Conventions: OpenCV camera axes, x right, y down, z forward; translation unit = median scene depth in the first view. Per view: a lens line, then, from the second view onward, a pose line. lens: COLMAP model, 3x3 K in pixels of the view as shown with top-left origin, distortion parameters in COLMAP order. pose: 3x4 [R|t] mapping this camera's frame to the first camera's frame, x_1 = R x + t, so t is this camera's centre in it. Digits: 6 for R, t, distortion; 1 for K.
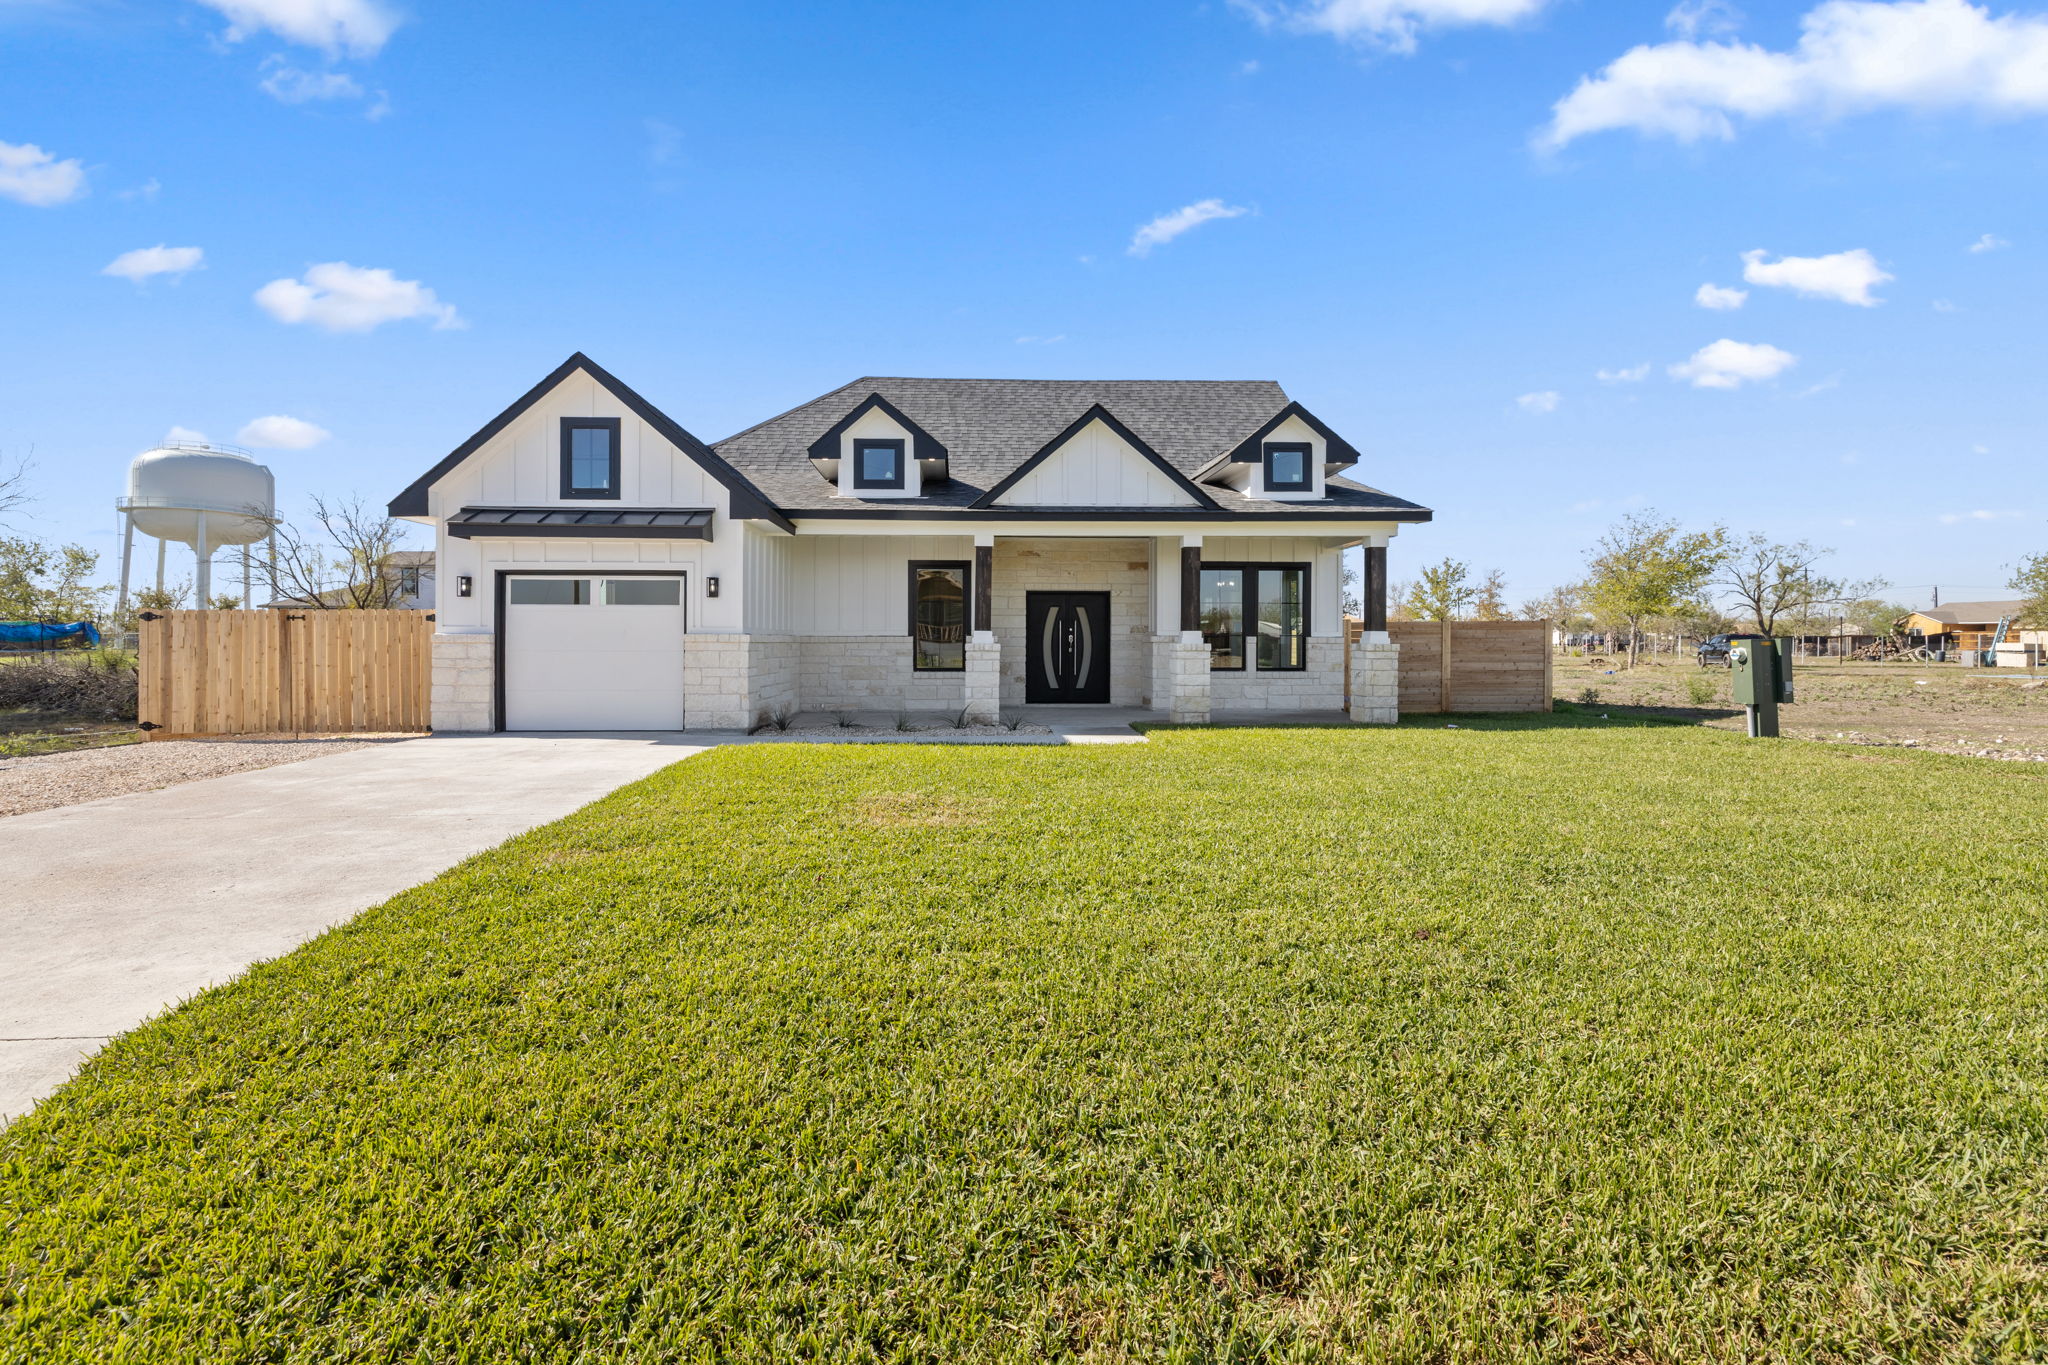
lens RADIAL K [[869.3, 0, 1018.6], [0, 869.3, 663.5], [0, 0, 1]] dist [-0.001118, 0.000518]
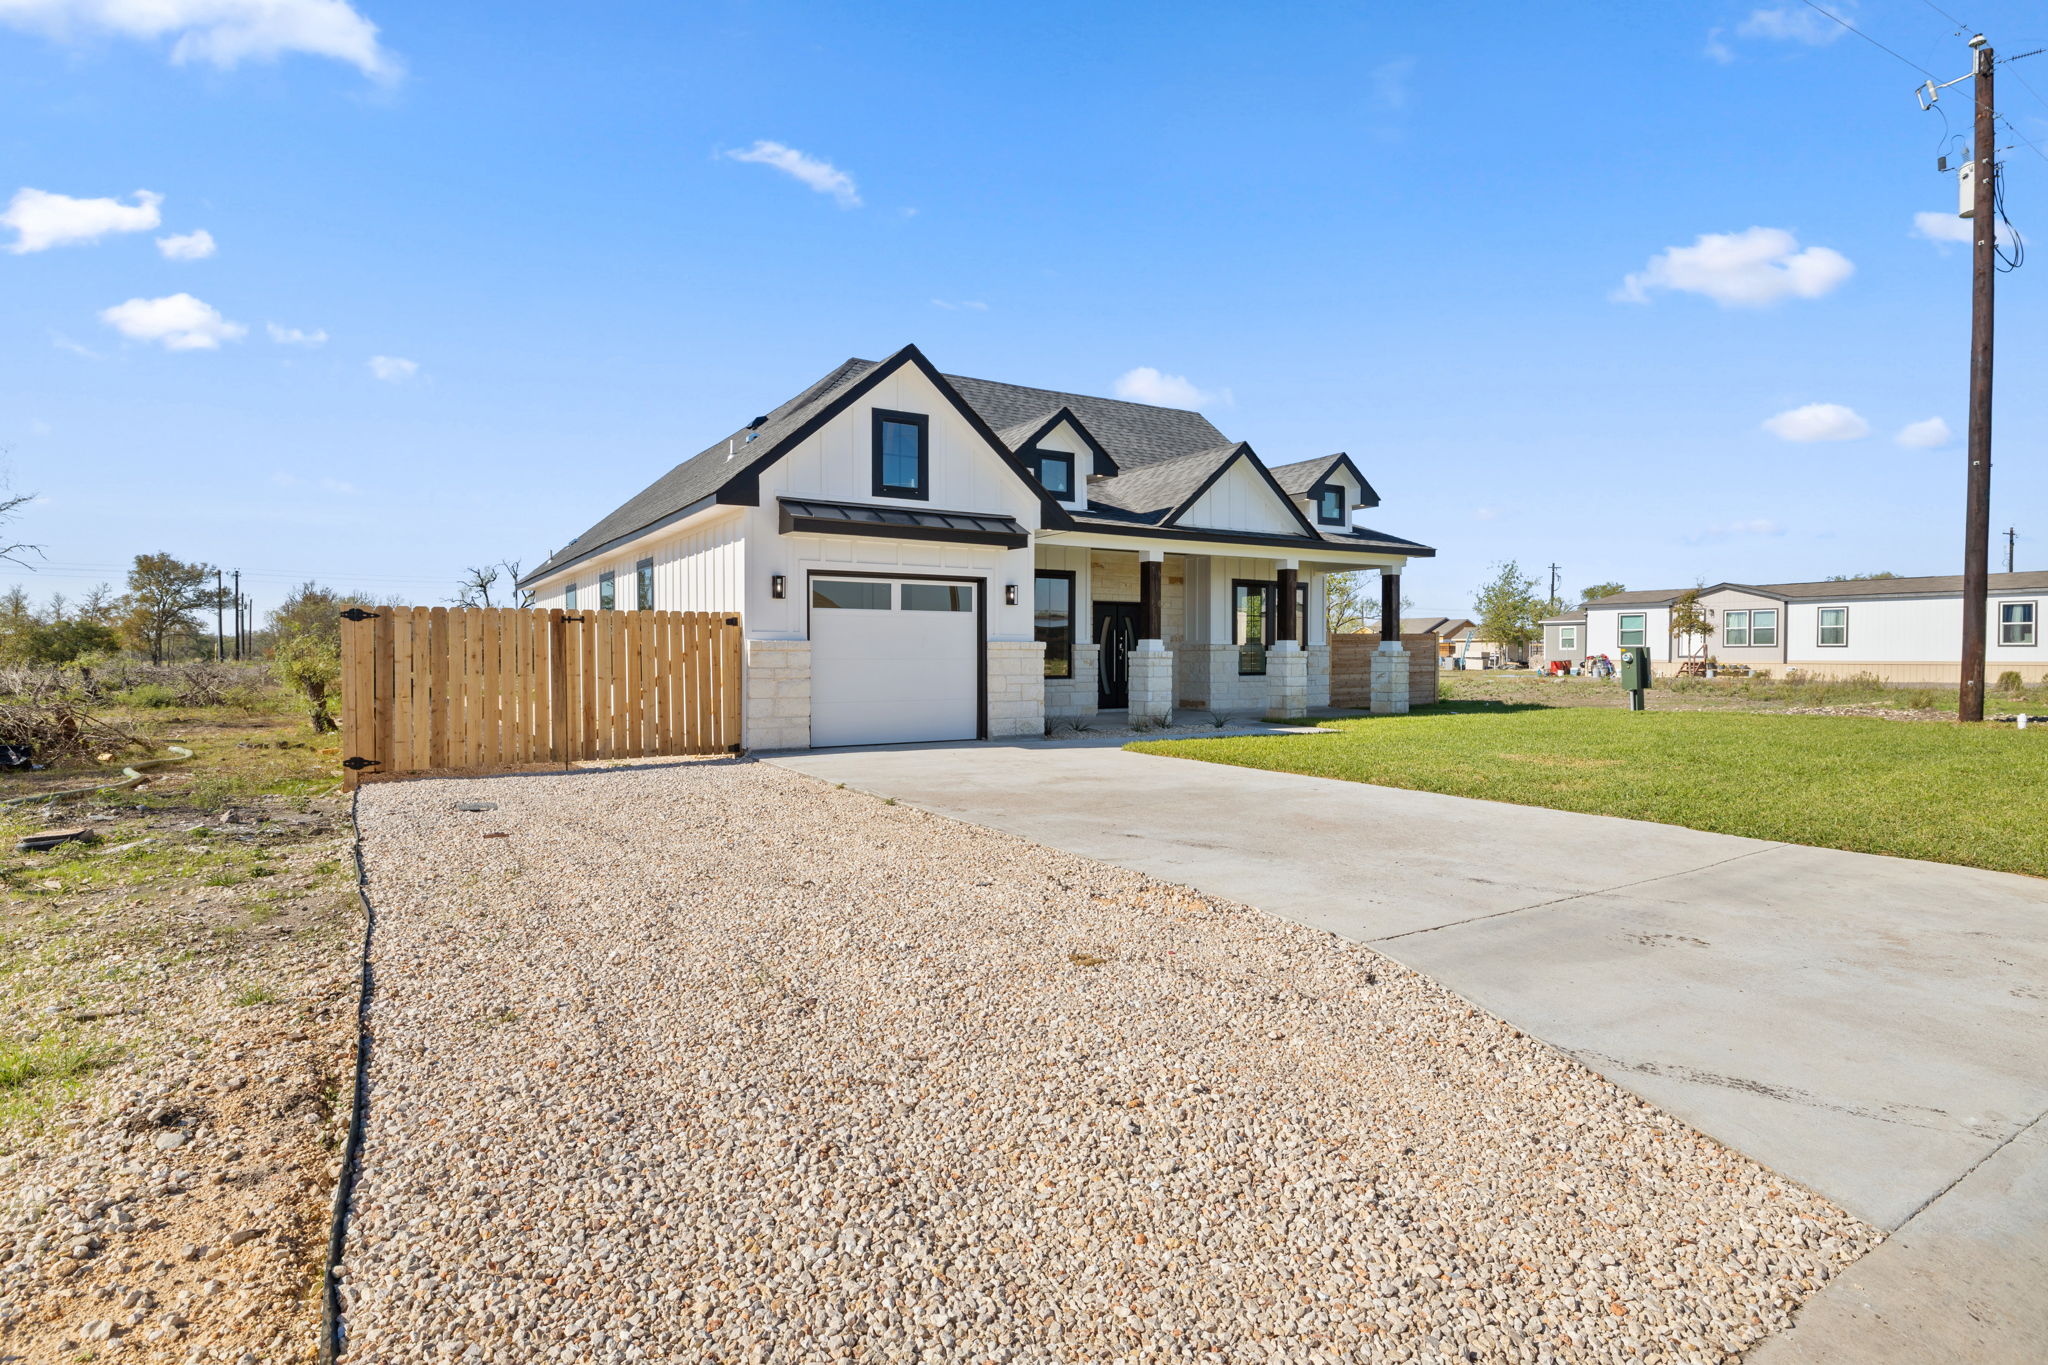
lens RADIAL K [[1030.6, 0, 1022.2], [0, 1030.6, 695.0], [0, 0, 1]] dist [0.000229, 0.000192]
pose [[0.866093, -0.021795, 0.499408, -0.933594], [0.012896, 0.999691, 0.021264, 0.002924], [-0.499717, -0.011977, 0.866106, -0.040178]]
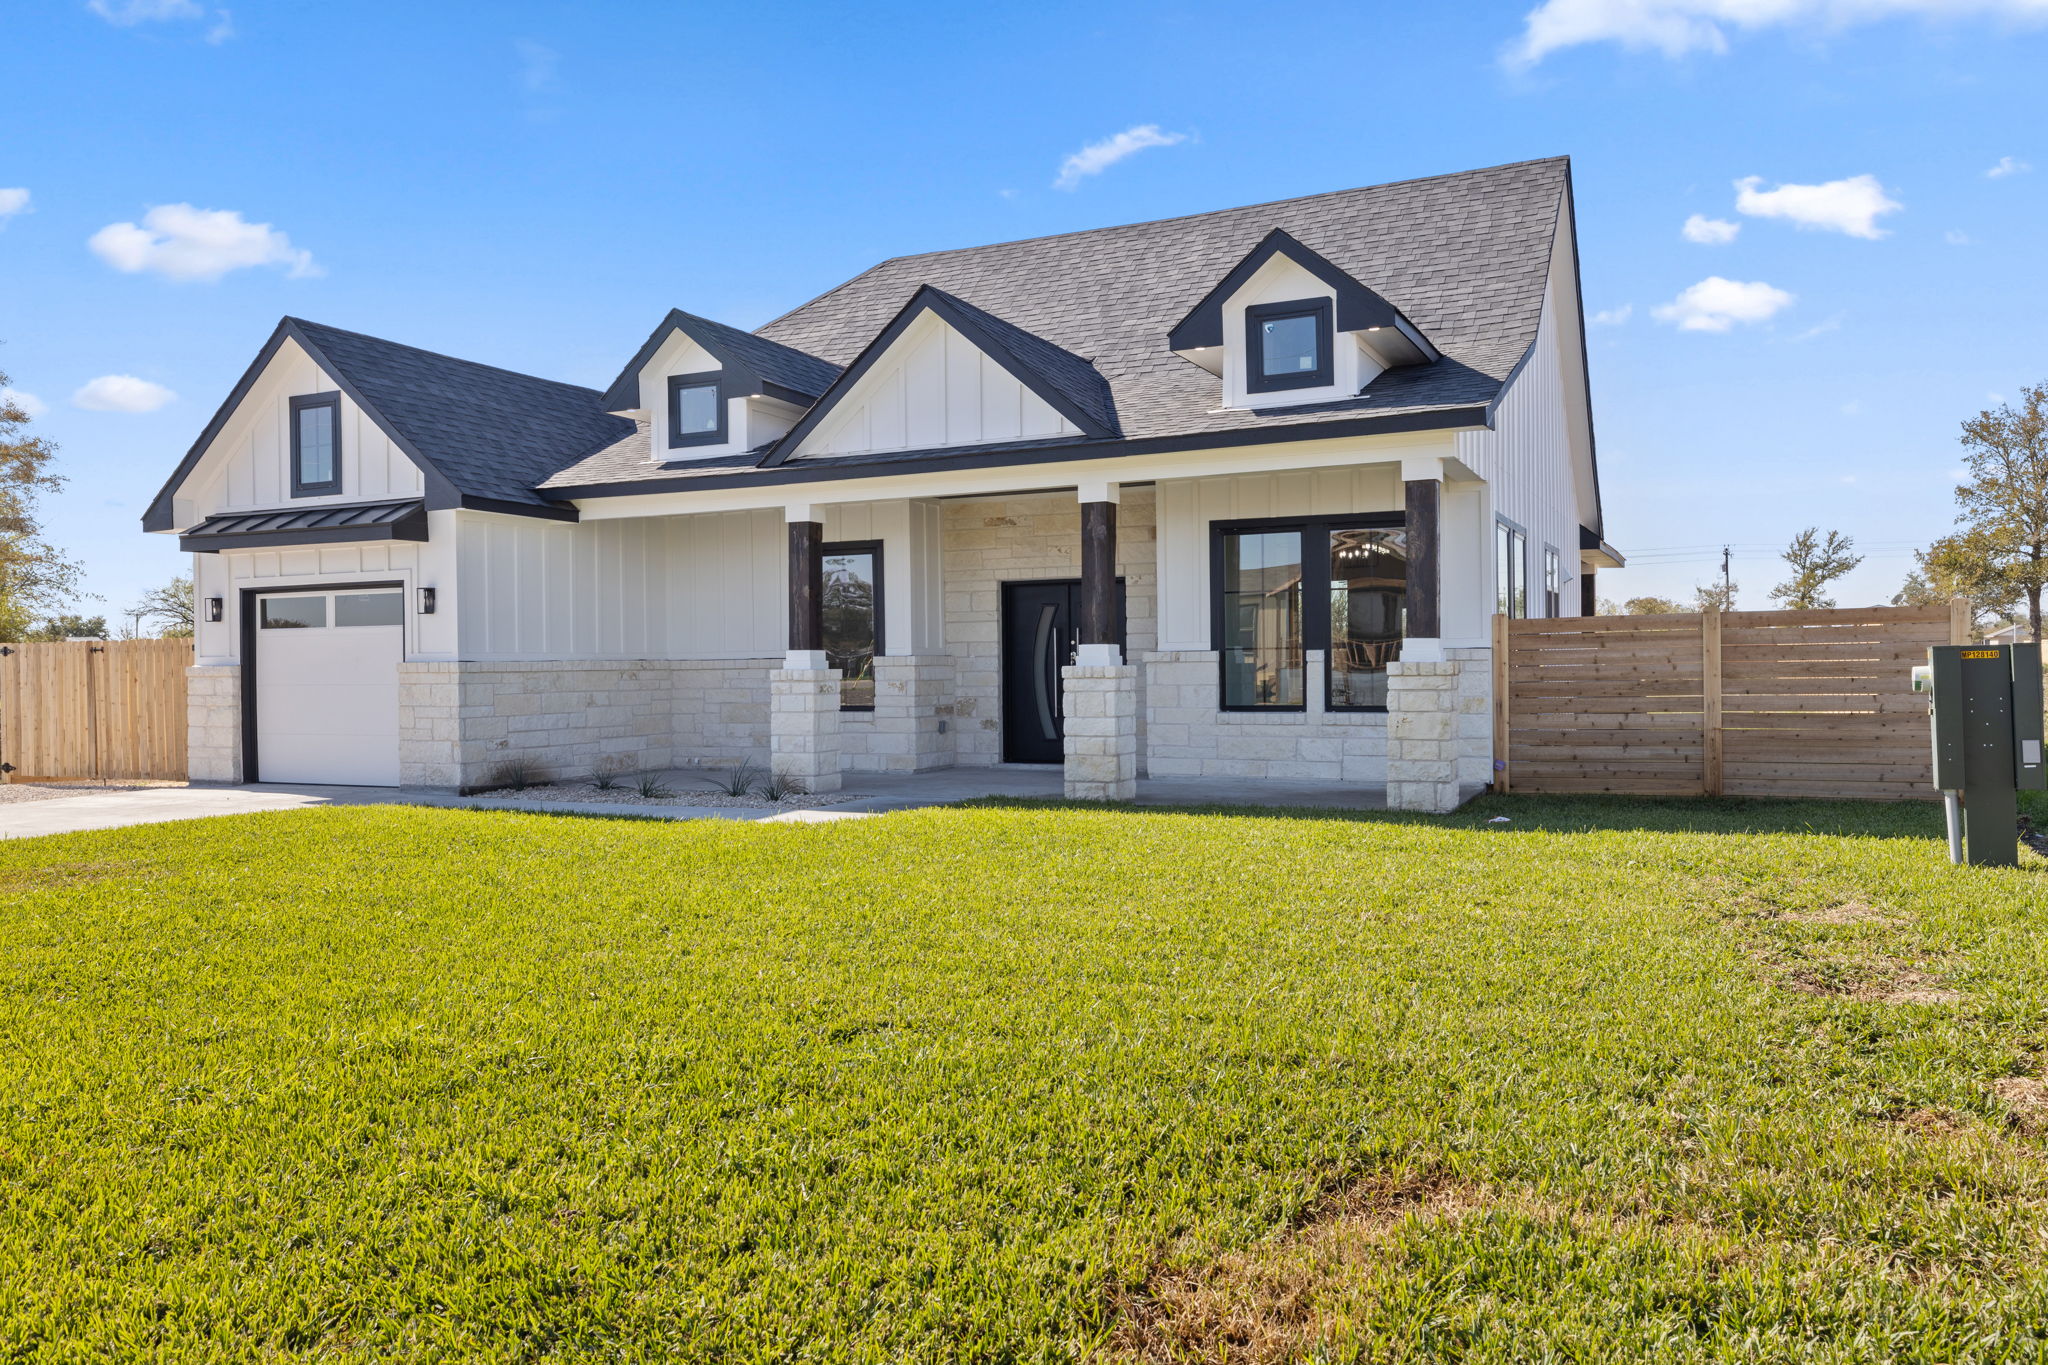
lens RADIAL K [[1572.1, 0, 1027.8], [0, 1572.1, 714.2], [0, 0, 1]] dist [0.045703, 0.000036]
pose [[0.869660, 0.003362, -0.493641, 0.793596], [0.003034, 0.999922, 0.012155, -0.003338], [0.493643, -0.012068, 0.869581, 0.046127]]
